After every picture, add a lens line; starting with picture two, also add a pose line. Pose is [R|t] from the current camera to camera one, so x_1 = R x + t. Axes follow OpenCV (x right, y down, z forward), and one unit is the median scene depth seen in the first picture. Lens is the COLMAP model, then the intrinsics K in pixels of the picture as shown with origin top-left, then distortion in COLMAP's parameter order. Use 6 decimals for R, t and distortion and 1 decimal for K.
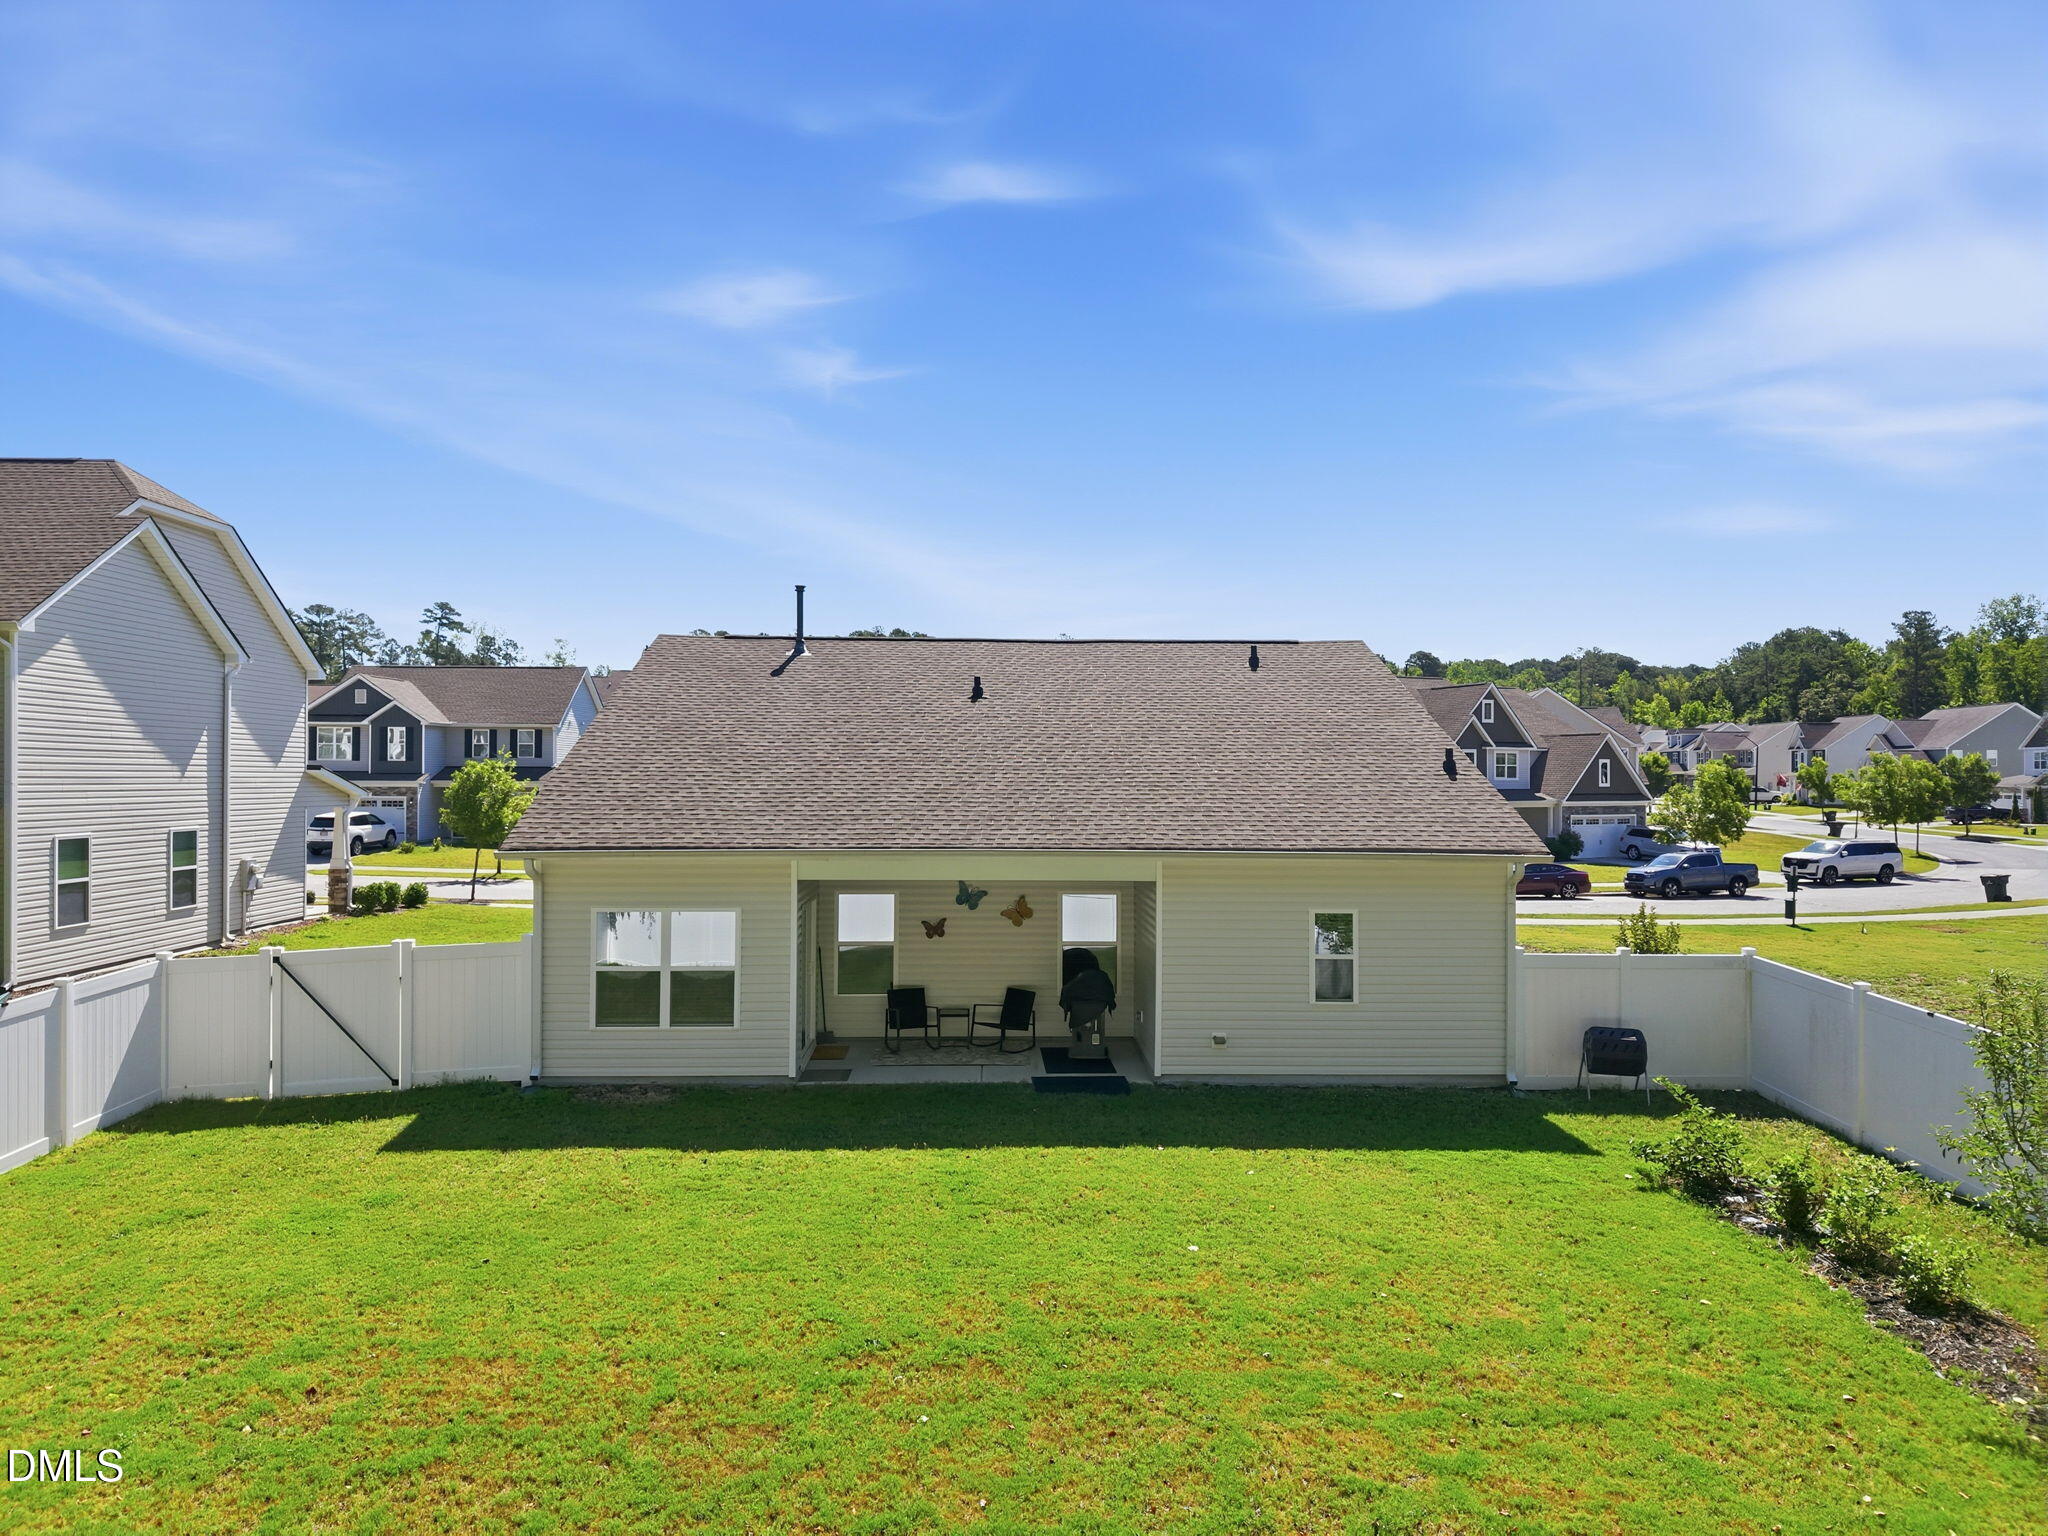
lens RADIAL K [[1384.0, 0, 1023.8], [0, 1384.0, 756.9], [0, 0, 1]] dist [0.025734, -0.026096]
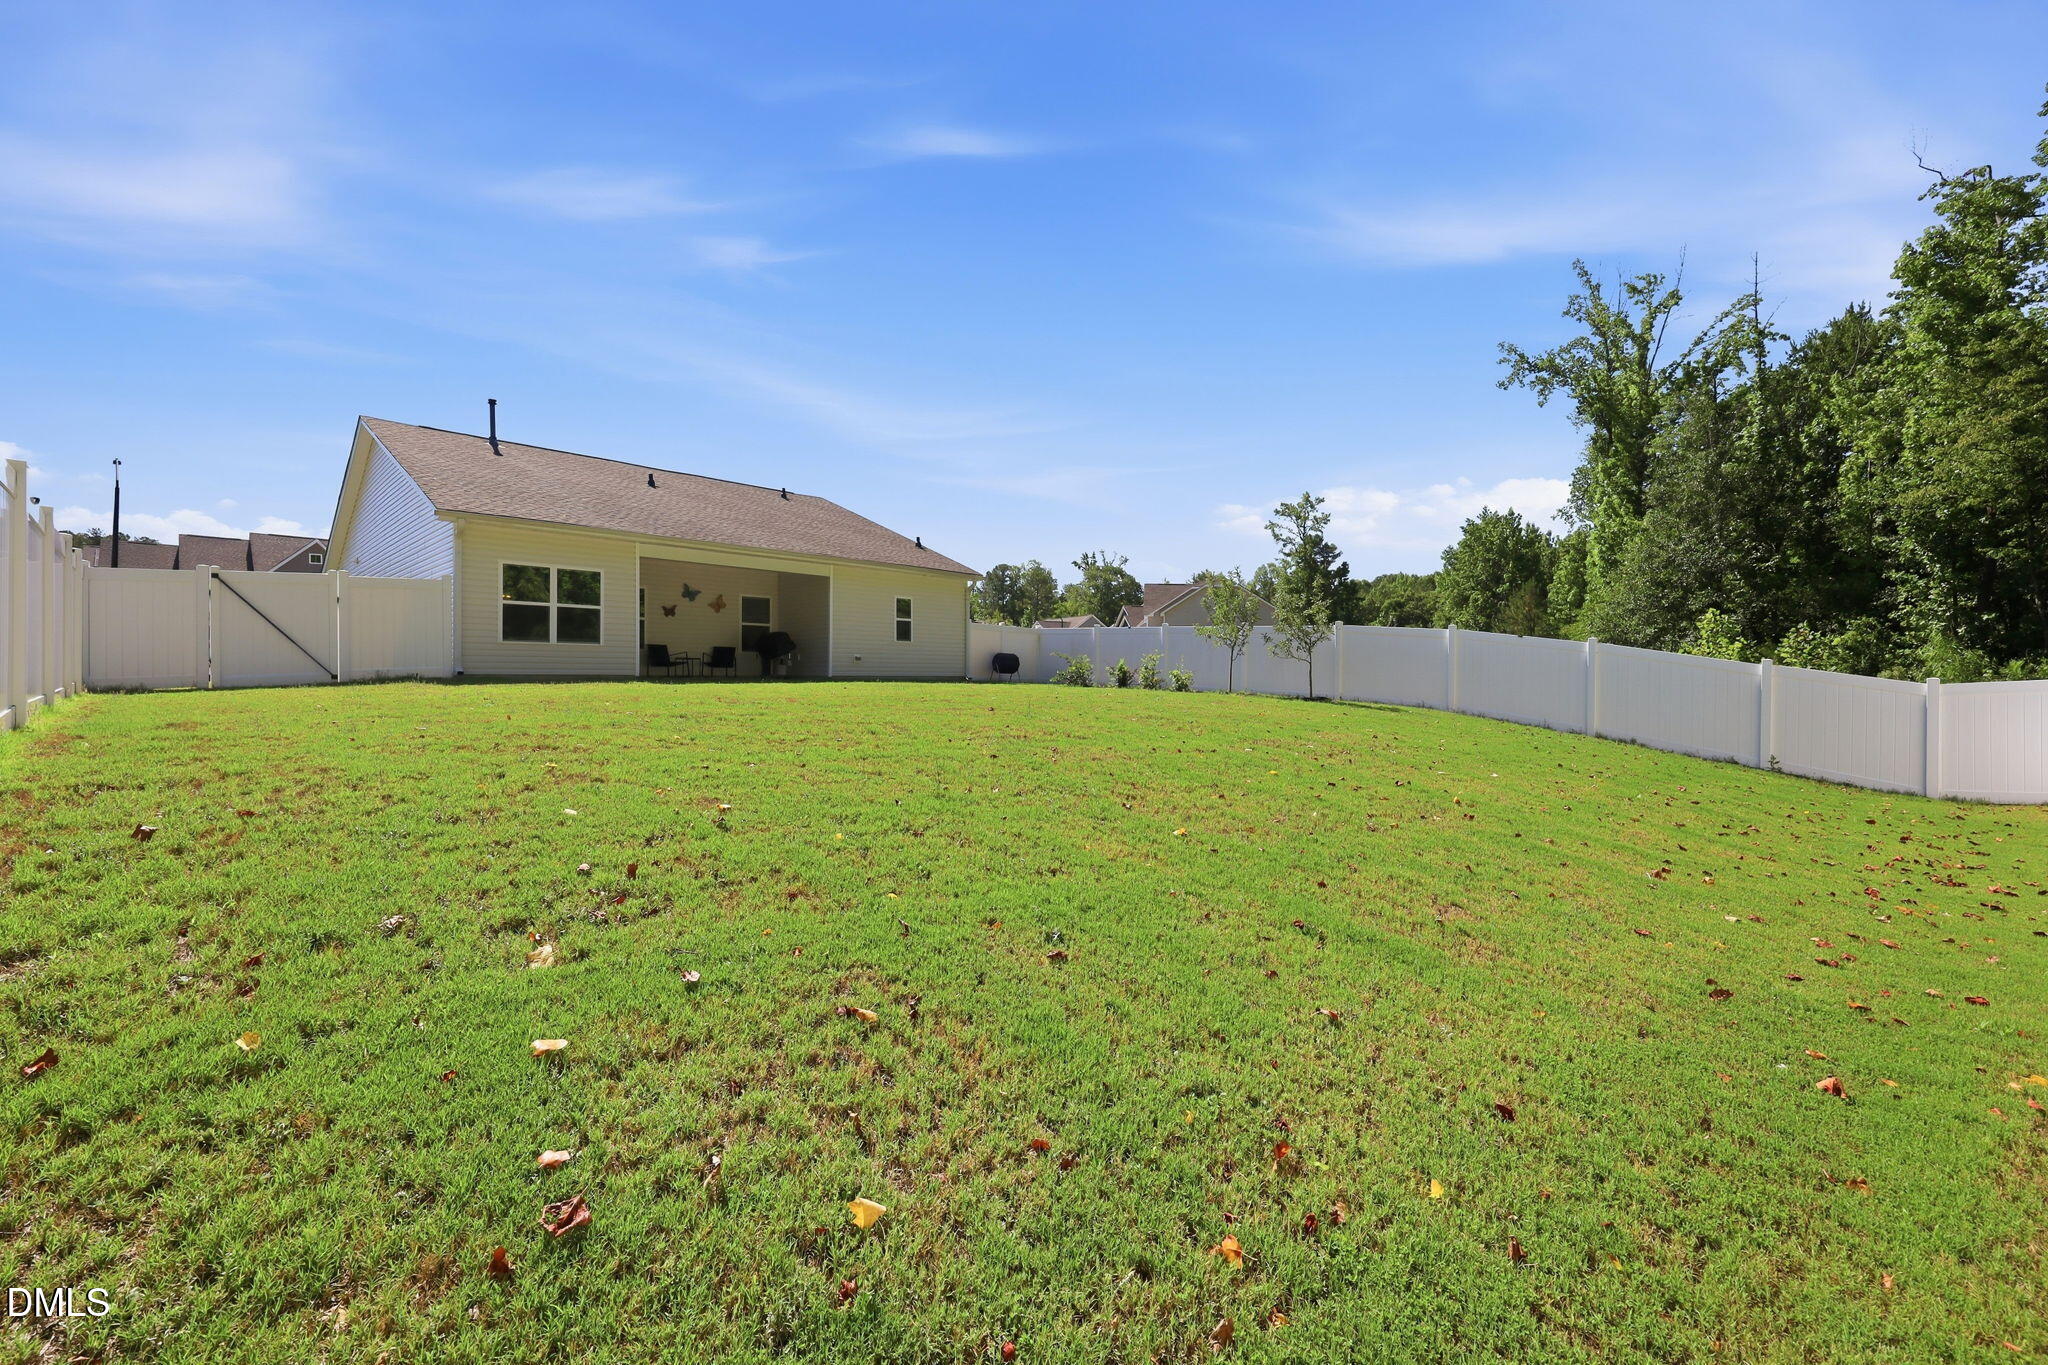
lens RADIAL K [[838.9, 0, 1027.5], [0, 838.9, 679.6], [0, 0, 1]] dist [-0.006735, 0.001187]
pose [[0.715180, -0.004048, 0.698929, -0.489843], [-0.002402, 0.999963, 0.008250, 0.209004], [-0.698937, -0.007579, 0.715143, -0.027291]]
